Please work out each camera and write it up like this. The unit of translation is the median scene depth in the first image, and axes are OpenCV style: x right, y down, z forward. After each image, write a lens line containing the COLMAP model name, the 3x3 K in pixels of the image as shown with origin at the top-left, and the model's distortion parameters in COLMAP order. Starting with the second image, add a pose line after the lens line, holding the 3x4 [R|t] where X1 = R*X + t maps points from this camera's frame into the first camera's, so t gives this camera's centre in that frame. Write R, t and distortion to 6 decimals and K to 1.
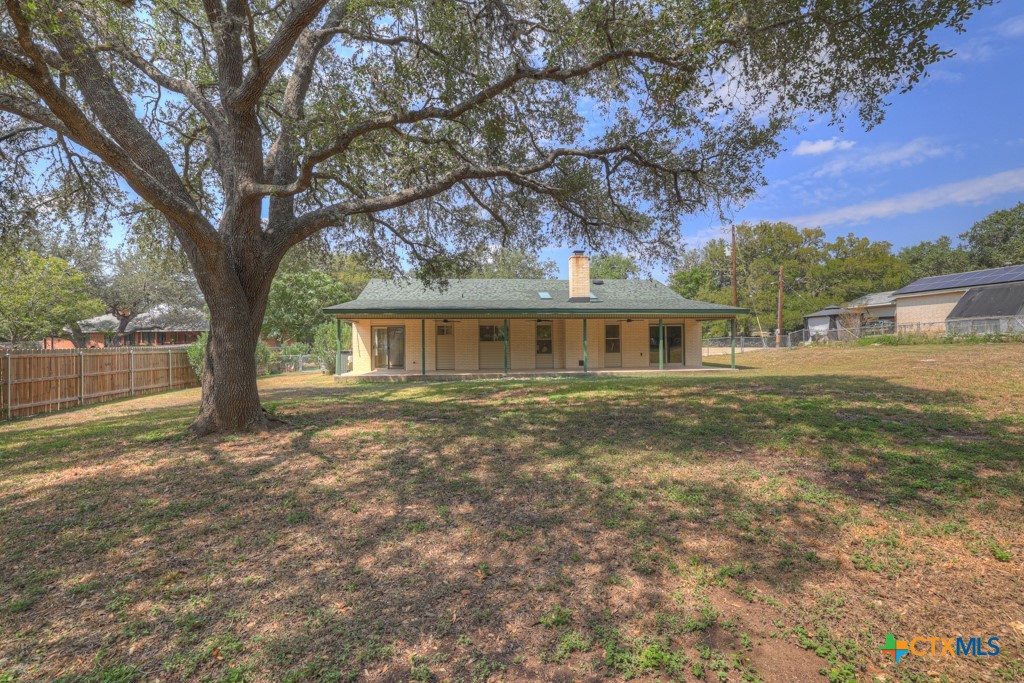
lens RADIAL K [[451.2, 0, 509.1], [0, 451.2, 343.4], [0, 0, 1]] dist [0.001548, 0.002197]
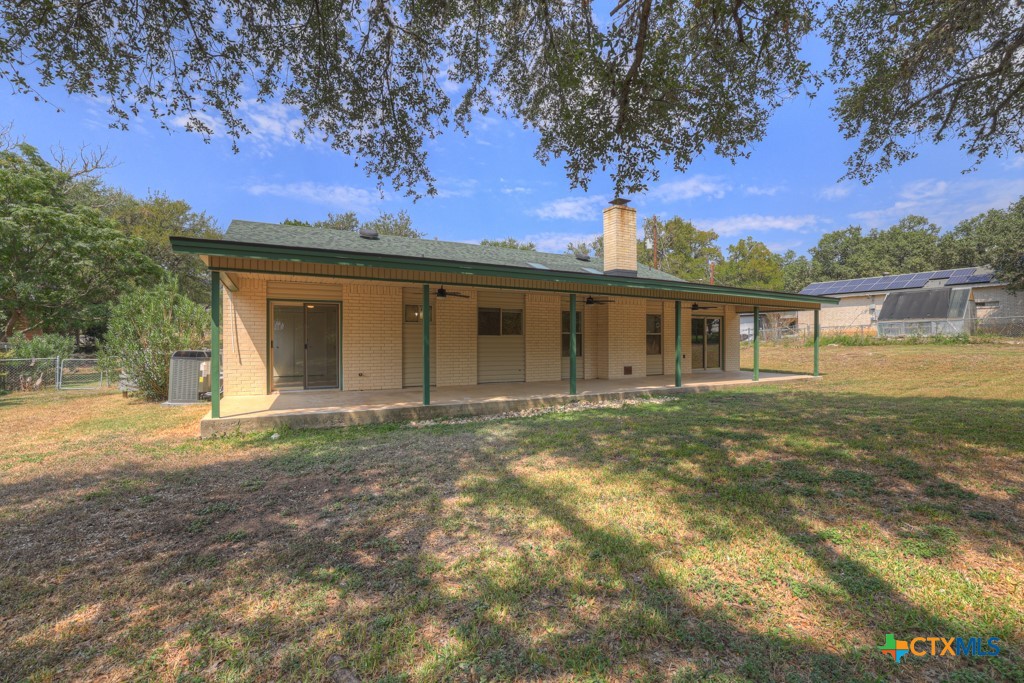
lens RADIAL K [[451.2, 0, 515.4], [0, 451.2, 341.0], [0, 0, 1]] dist [0.001548, 0.002197]
pose [[0.930733, 0.009619, 0.365574, -0.167227], [-0.009555, 0.999952, -0.001985, 0.002421], [-0.365576, -0.001646, 0.930780, 0.328631]]
